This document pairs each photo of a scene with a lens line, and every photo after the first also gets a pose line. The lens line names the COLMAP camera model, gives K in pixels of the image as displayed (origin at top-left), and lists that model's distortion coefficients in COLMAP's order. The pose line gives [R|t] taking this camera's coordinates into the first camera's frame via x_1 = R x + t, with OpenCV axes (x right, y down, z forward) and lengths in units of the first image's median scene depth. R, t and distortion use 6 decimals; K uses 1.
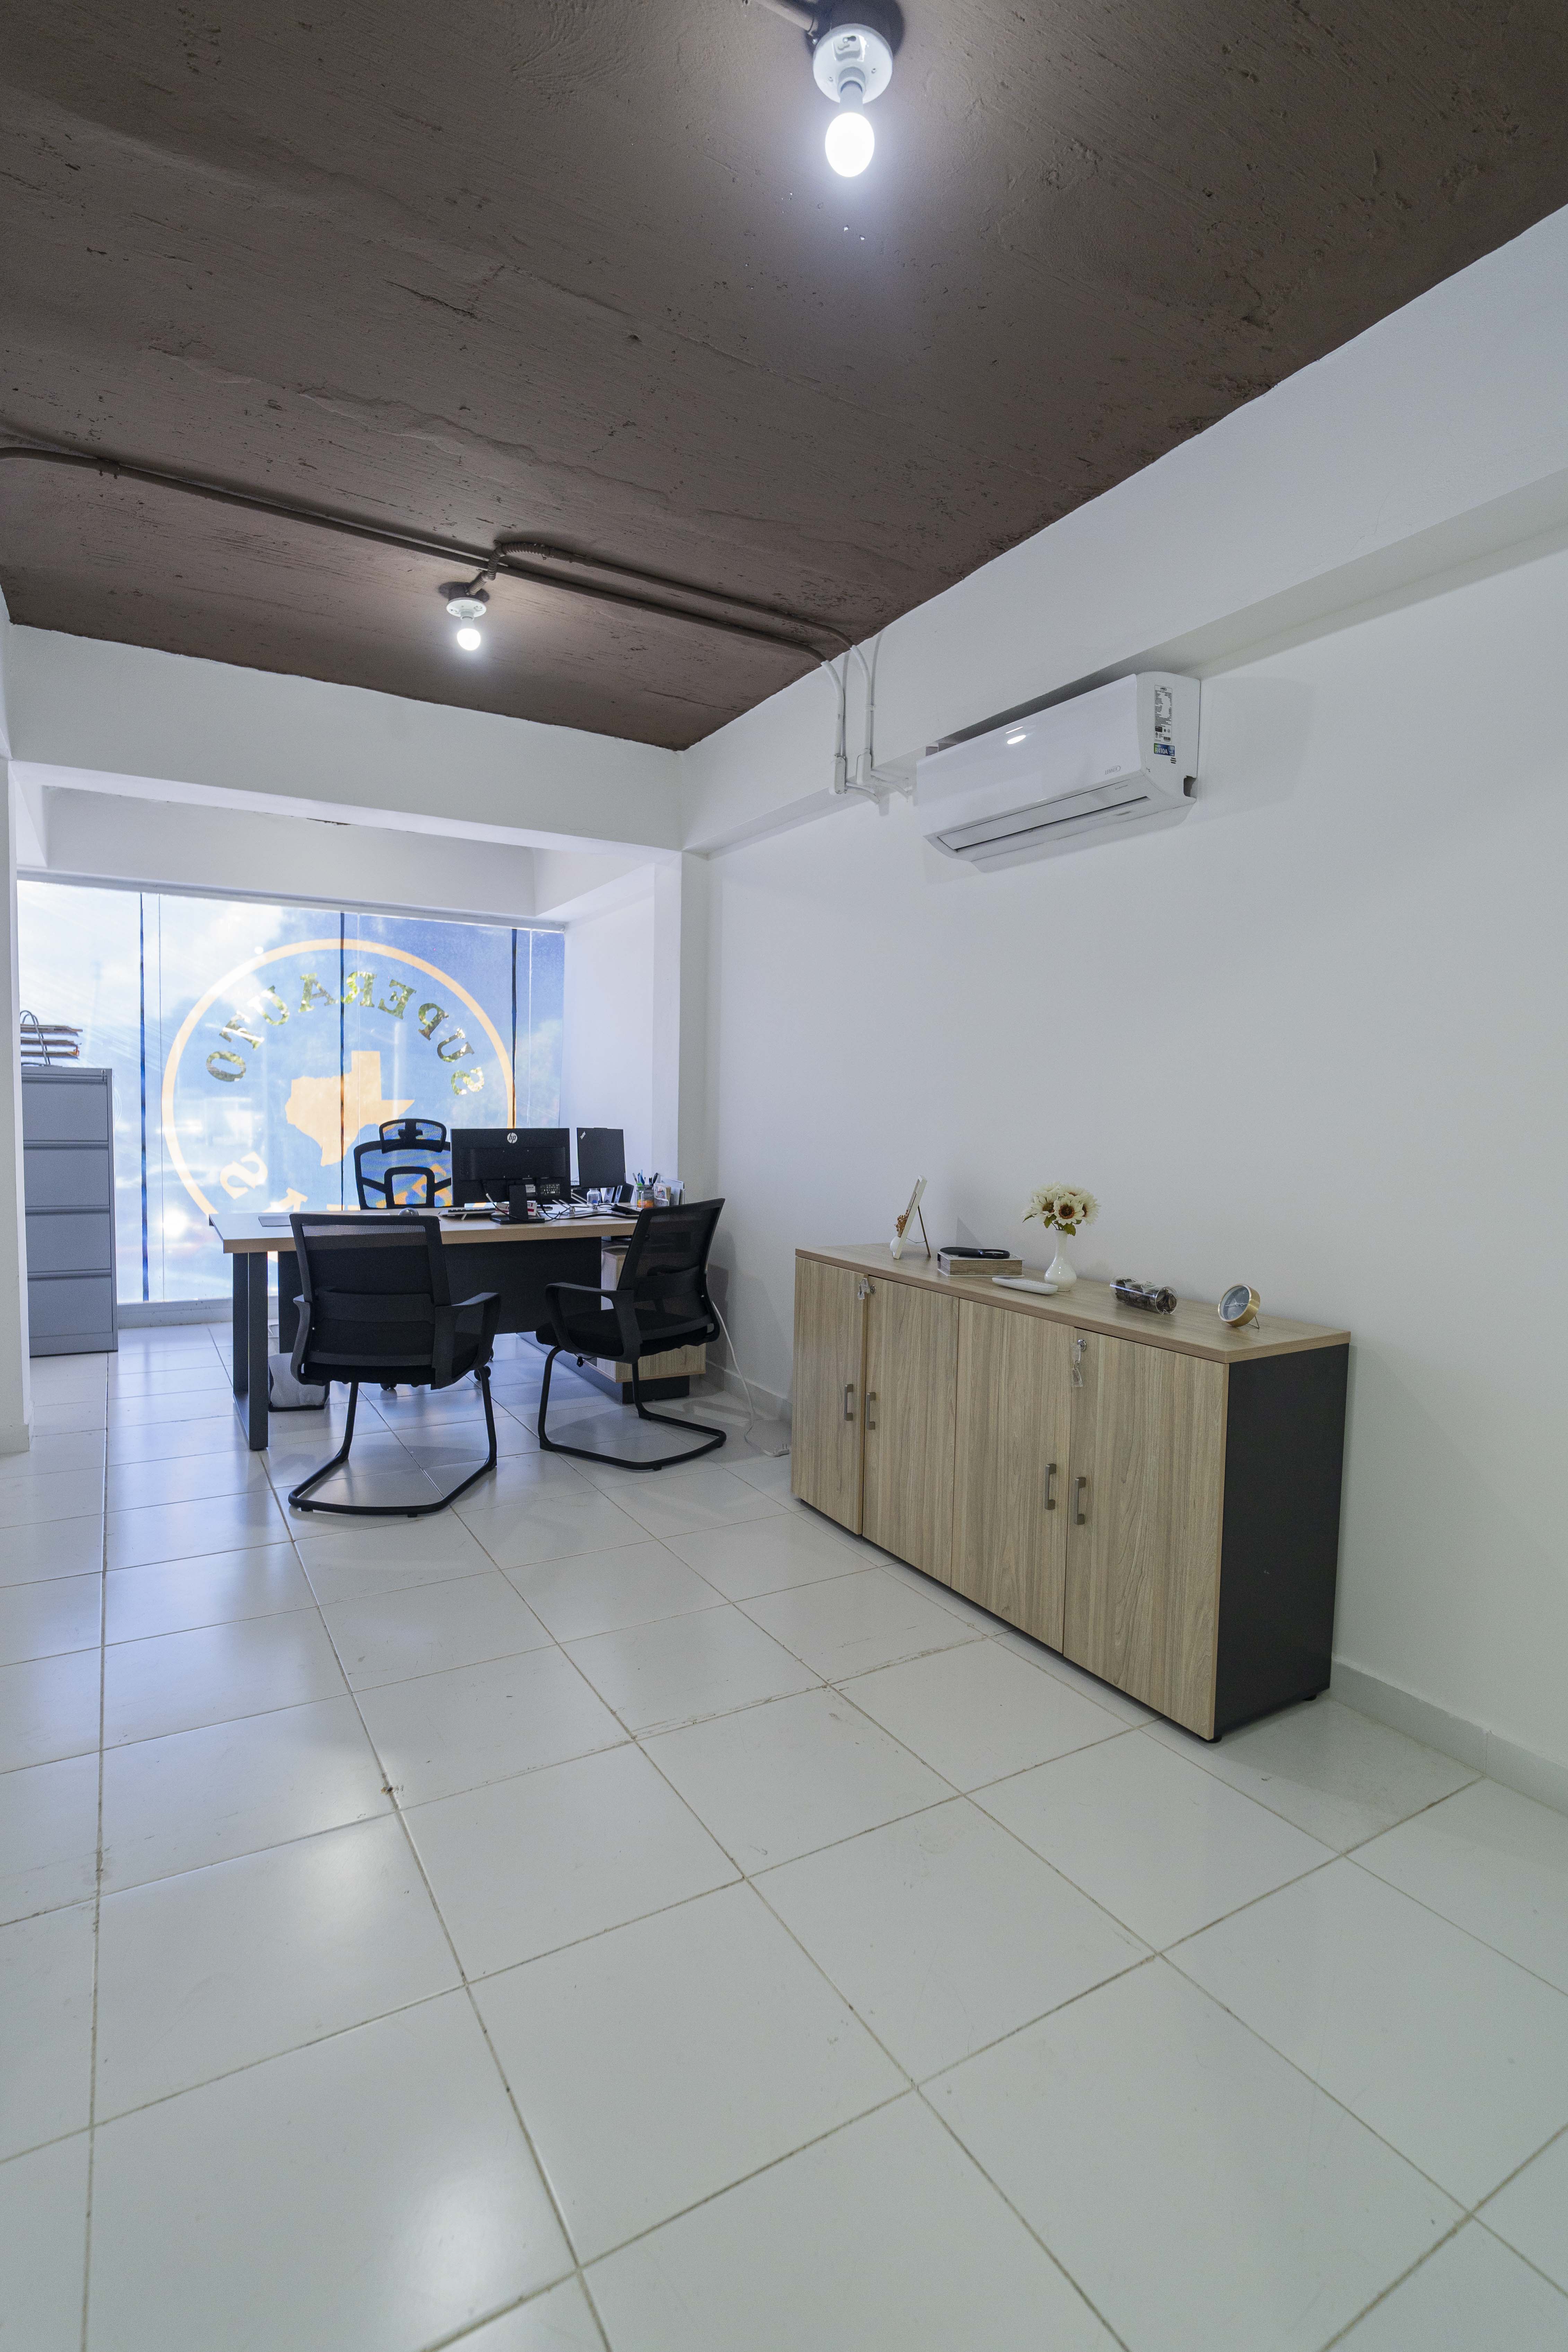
lens RADIAL K [[1038.0, 0, 784.0], [0, 1038.0, 1176.0], [0, 0, 1]] dist [0.001781, -0.000266]
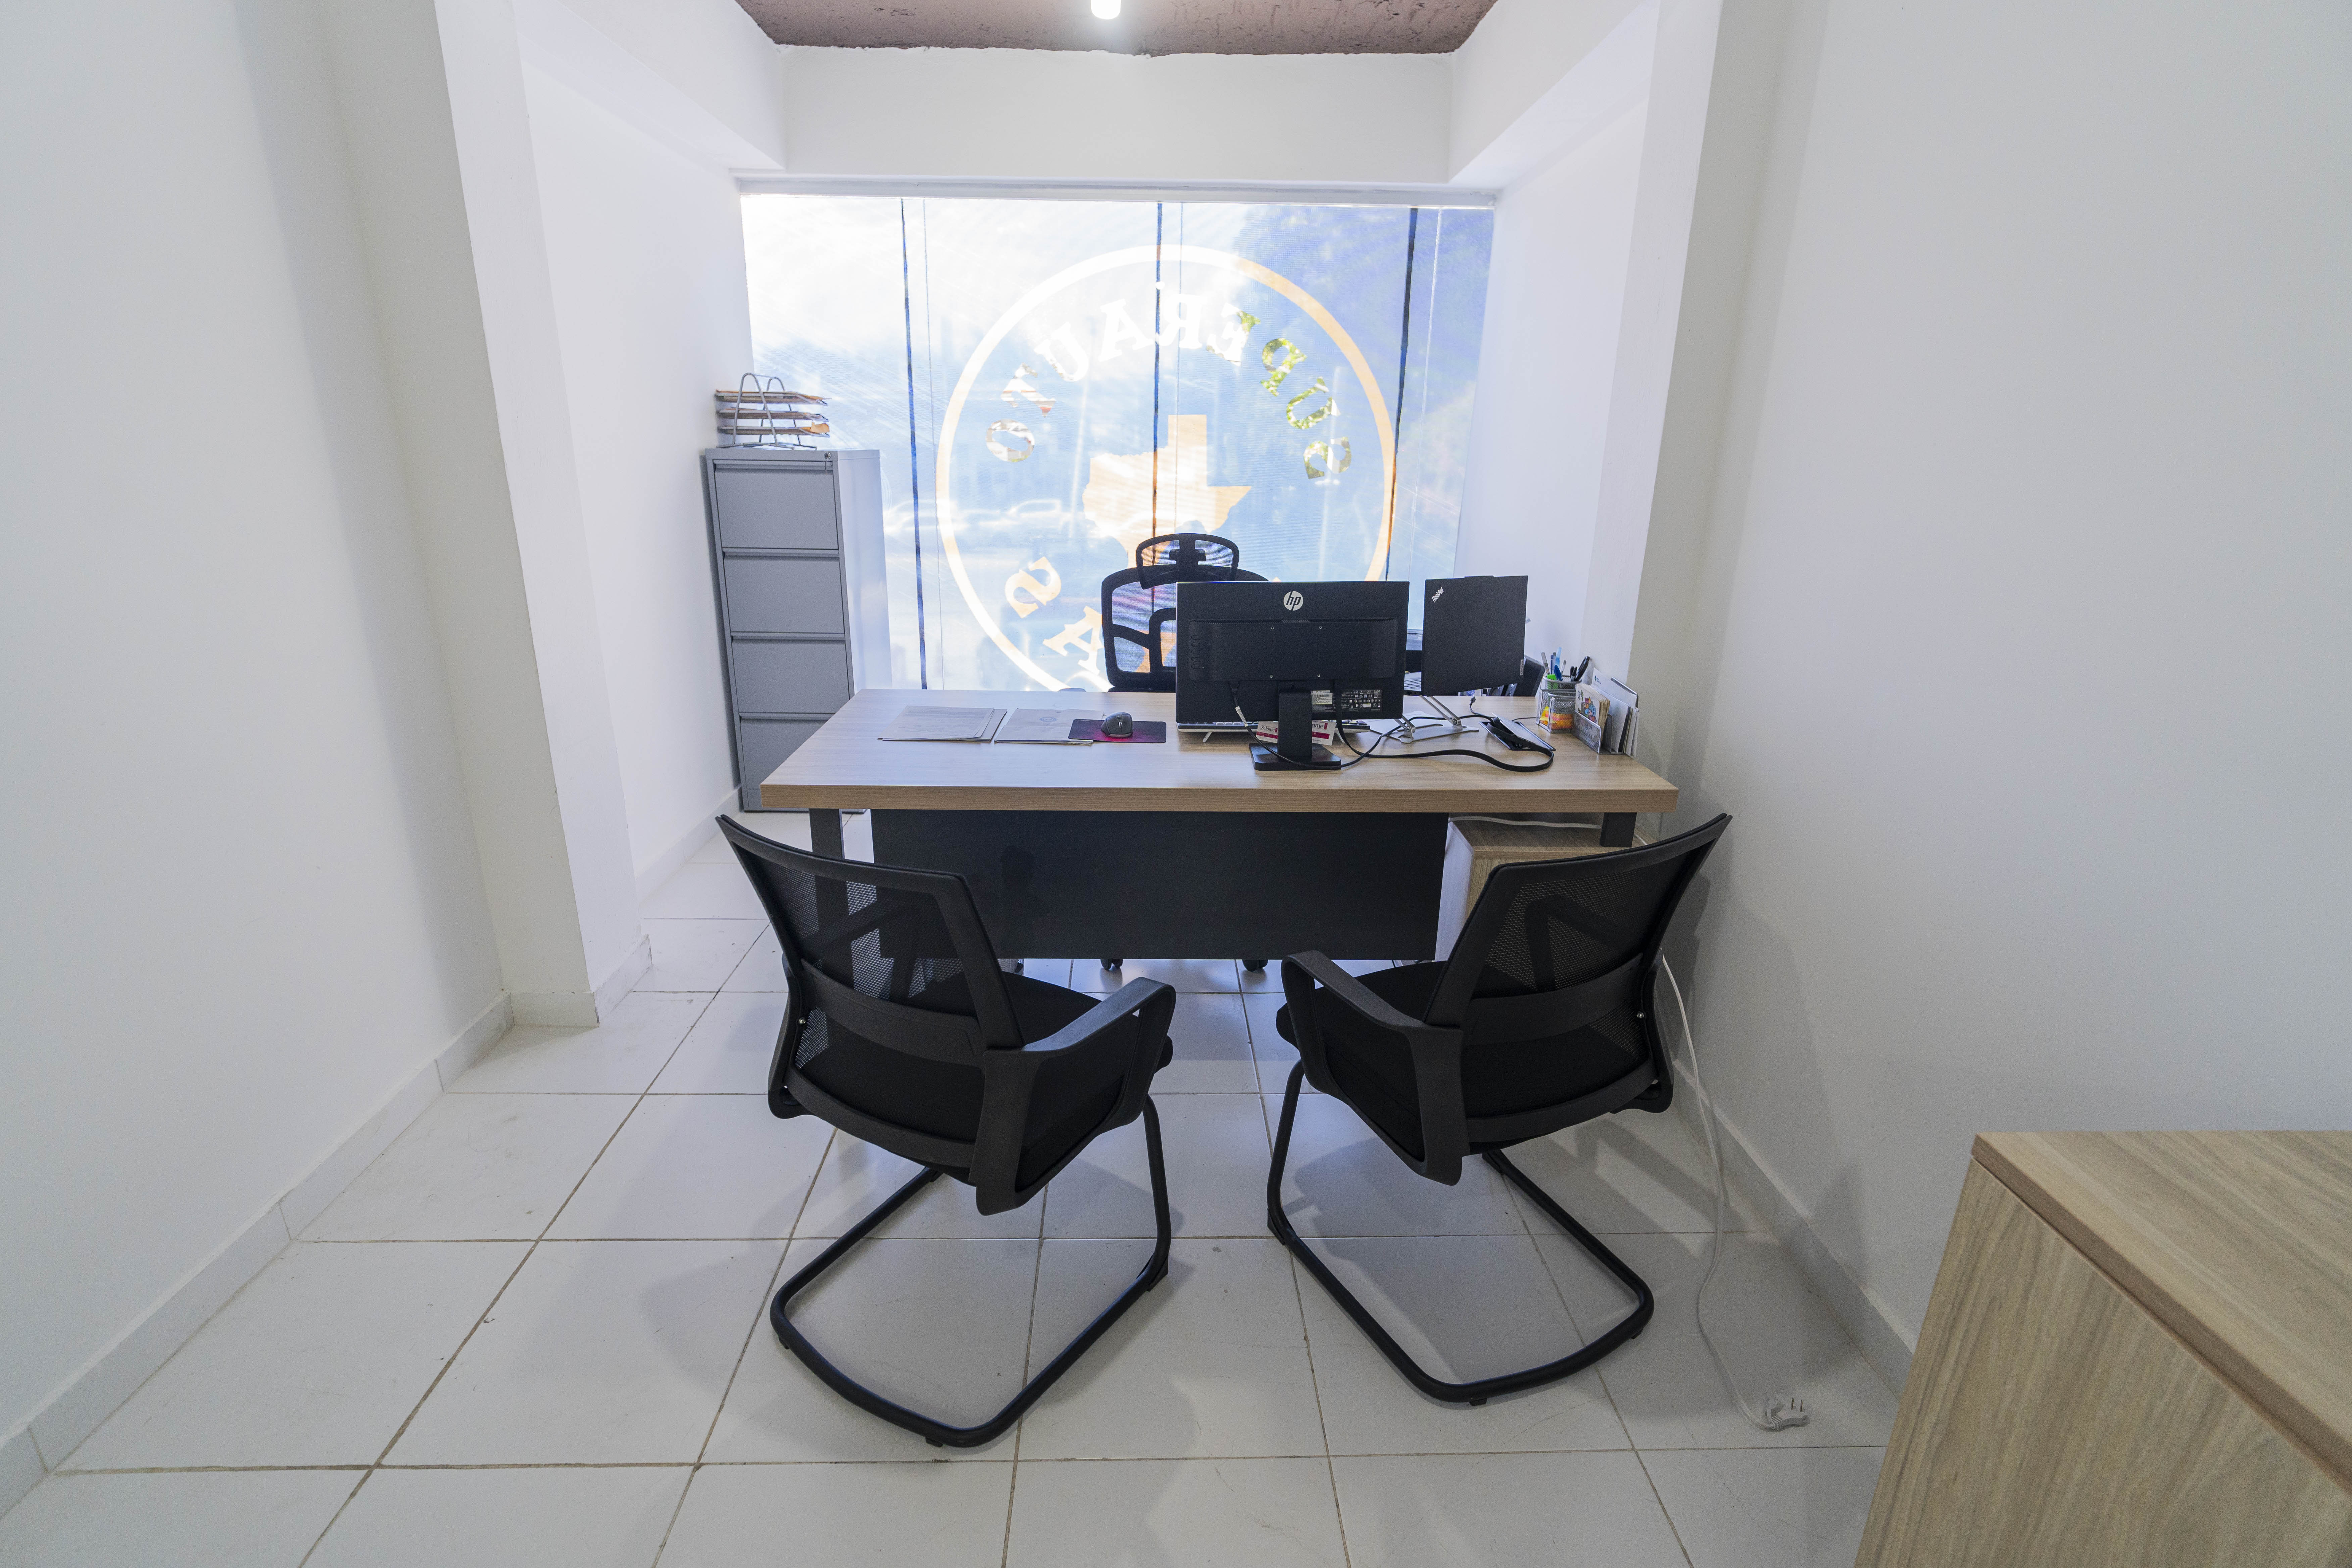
lens RADIAL K [[1089.7, 0, 1176.0], [0, 1089.7, 784.0], [0, 0, 1]] dist [-0.015000, -0.000121]
pose [[0.873597, 0.141931, -0.465493, -0.039094], [-0.035347, 0.972504, 0.230186, -0.059887], [0.485365, -0.184636, 0.854594, 0.412530]]
